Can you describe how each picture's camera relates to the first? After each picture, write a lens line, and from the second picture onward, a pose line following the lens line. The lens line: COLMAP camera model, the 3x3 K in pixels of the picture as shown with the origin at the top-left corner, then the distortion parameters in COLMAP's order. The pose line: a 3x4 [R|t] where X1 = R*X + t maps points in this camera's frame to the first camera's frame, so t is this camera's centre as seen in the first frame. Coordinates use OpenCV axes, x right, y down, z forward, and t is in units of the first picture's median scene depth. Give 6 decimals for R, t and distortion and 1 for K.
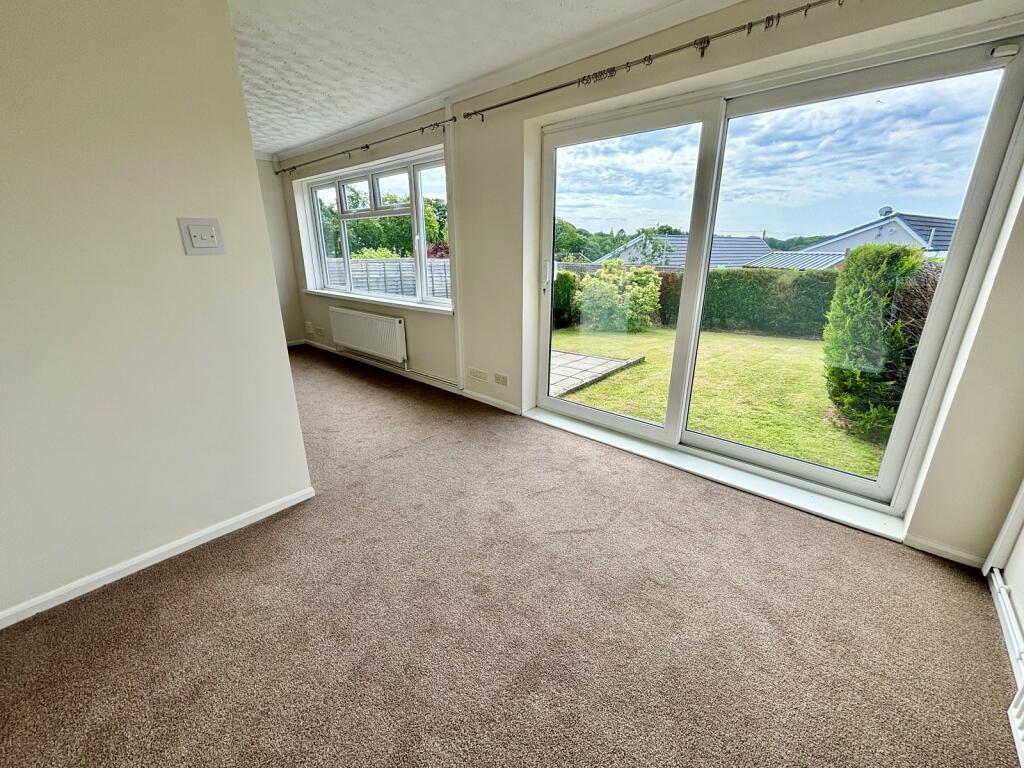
lens RADIAL K [[405.9, 0, 512.0], [0, 405.9, 384.0], [0, 0, 1]] dist [-0.020110, 0.000431]
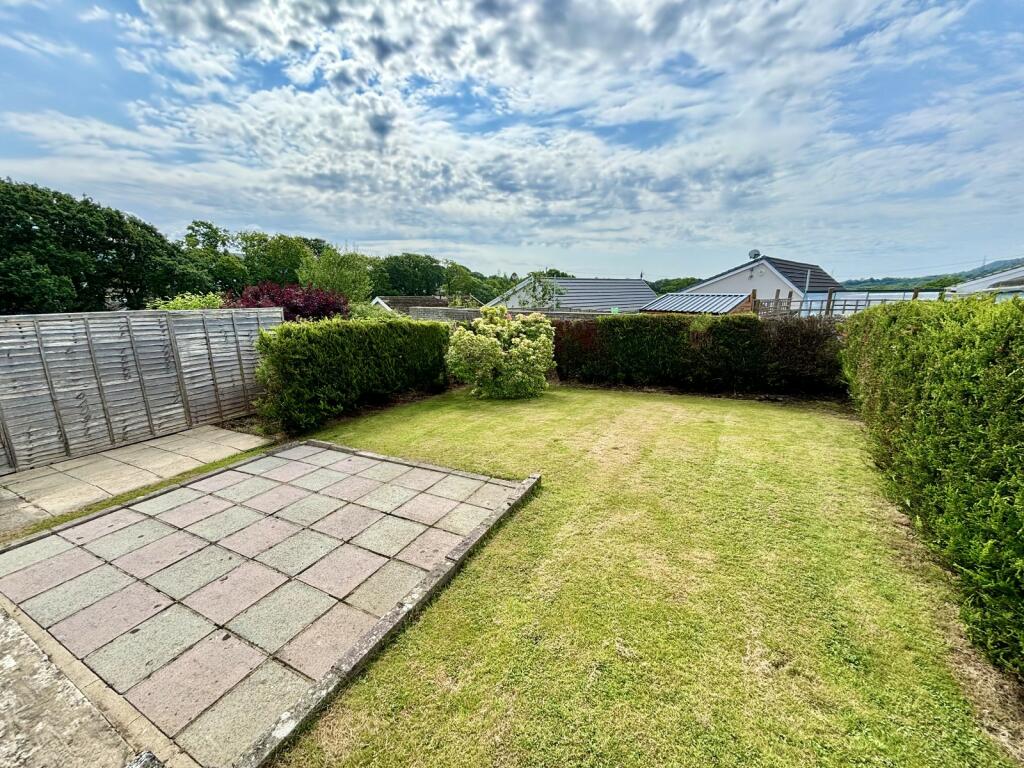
lens RADIAL K [[405.9, 0, 512.0], [0, 405.9, 384.0], [0, 0, 1]] dist [-0.020110, 0.000431]
pose [[0.970622, -0.056856, 0.233797, 0.093443], [0.079283, 0.992990, -0.087670, -0.087539], [-0.227174, 0.103630, 0.968325, 0.252441]]
